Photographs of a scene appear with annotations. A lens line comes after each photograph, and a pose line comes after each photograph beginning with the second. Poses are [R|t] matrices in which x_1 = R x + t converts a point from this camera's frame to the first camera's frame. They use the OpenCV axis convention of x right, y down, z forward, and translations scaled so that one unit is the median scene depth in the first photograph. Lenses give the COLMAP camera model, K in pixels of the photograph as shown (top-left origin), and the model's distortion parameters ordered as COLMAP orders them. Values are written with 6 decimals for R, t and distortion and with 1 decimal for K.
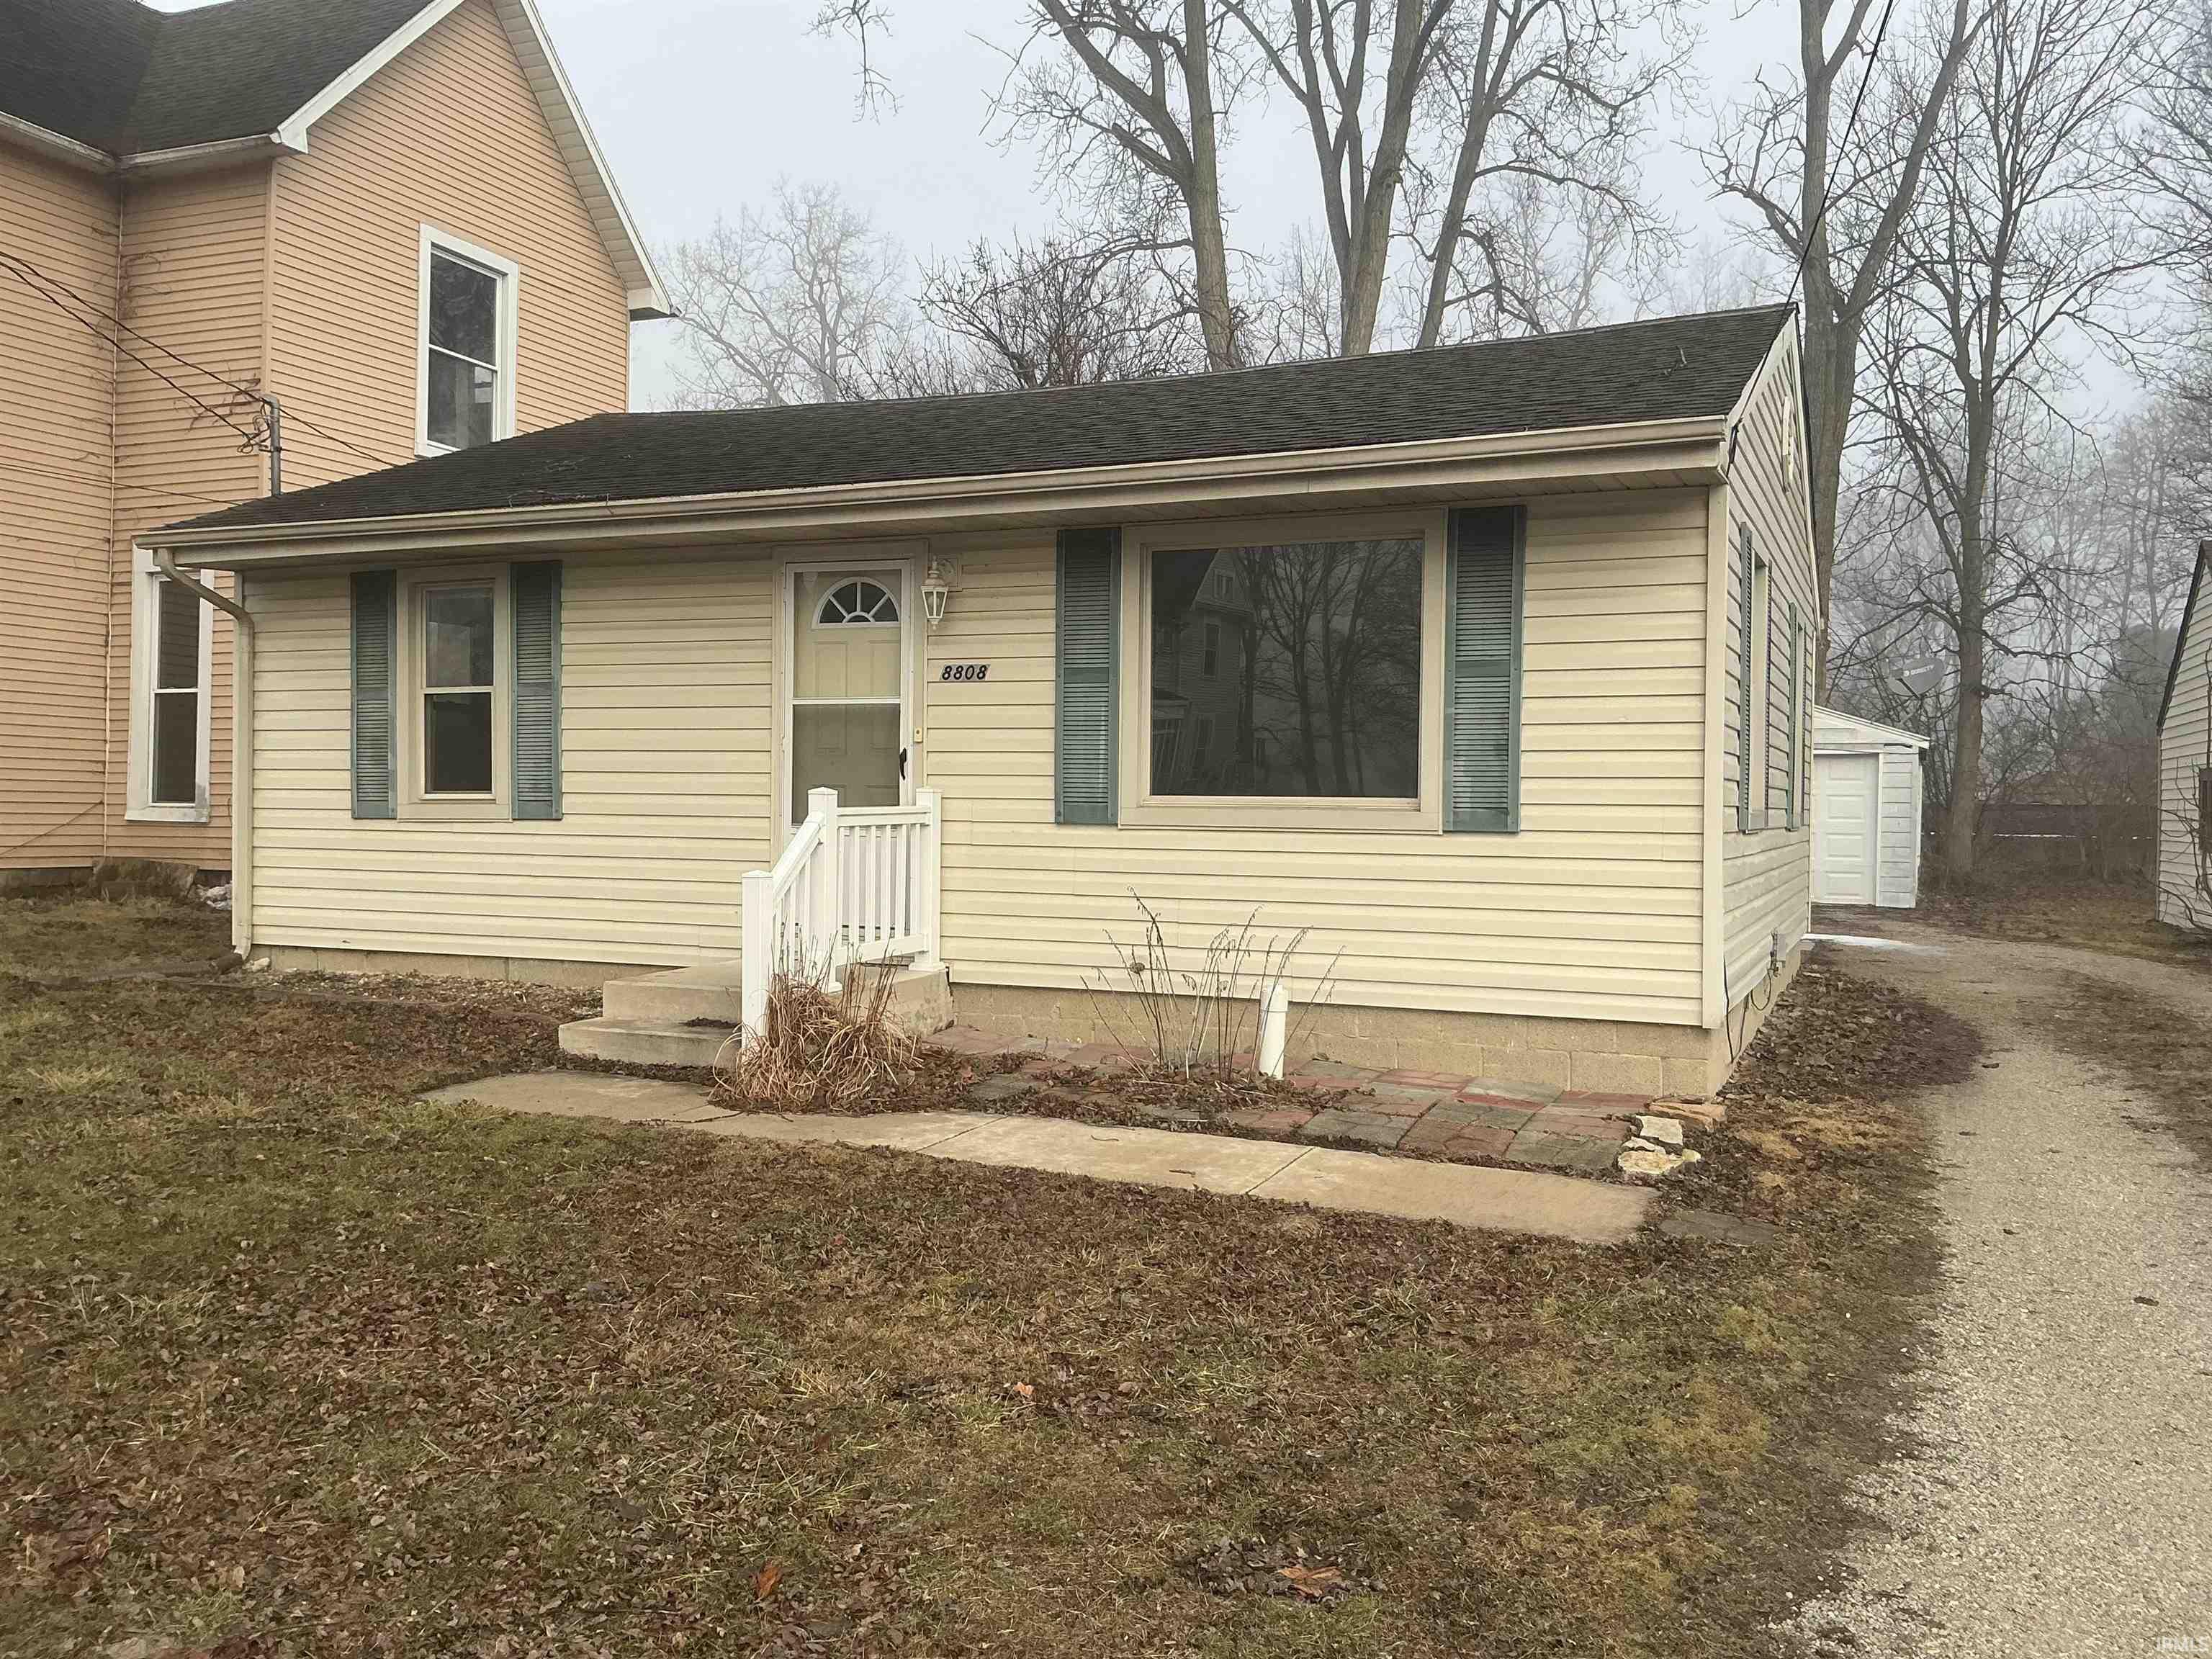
lens RADIAL K [[1858.1, 0, 1116.0], [0, 1858.1, 824.7], [0, 0, 1]] dist [-0.002984, -0.009338]
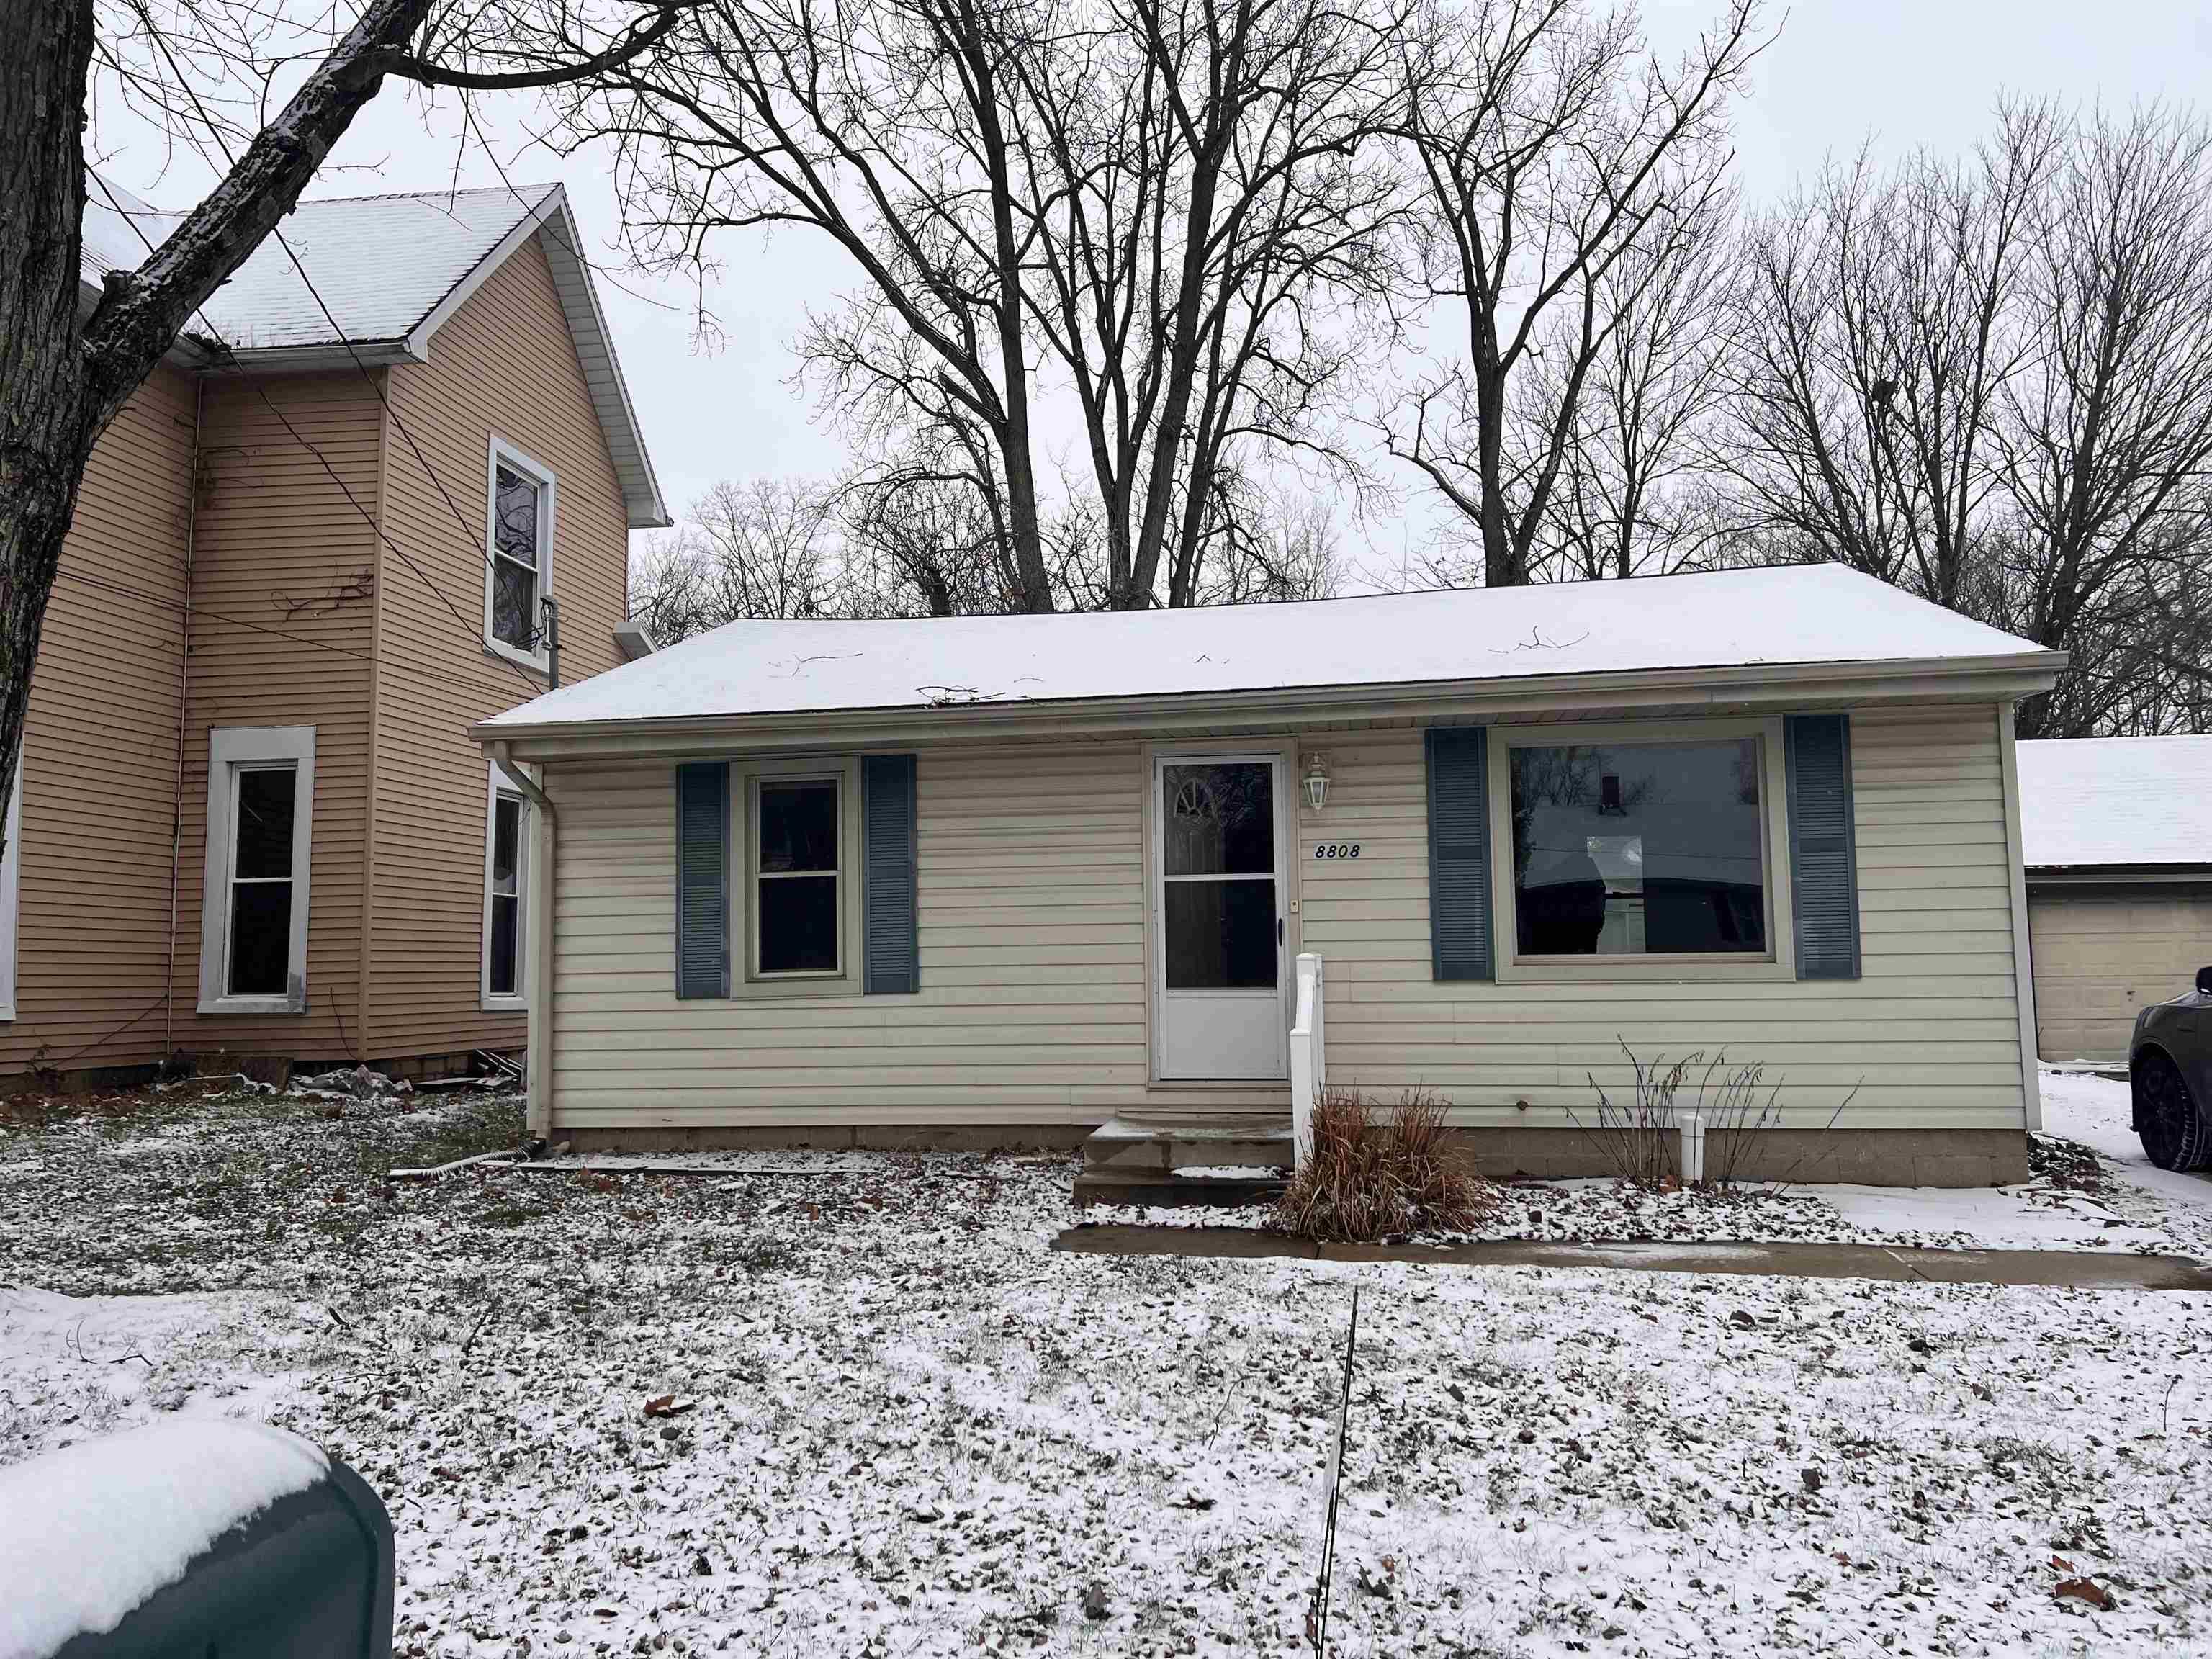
lens RADIAL K [[1652.8, 0, 1105.0], [0, 1652.8, 812.2], [0, 0, 1]] dist [0.063234, -0.073543]
pose [[0.969602, -0.005119, 0.244635, -0.405683], [0.030477, 0.994522, -0.099984, -0.007165], [-0.242783, 0.104400, 0.964447, 0.034277]]
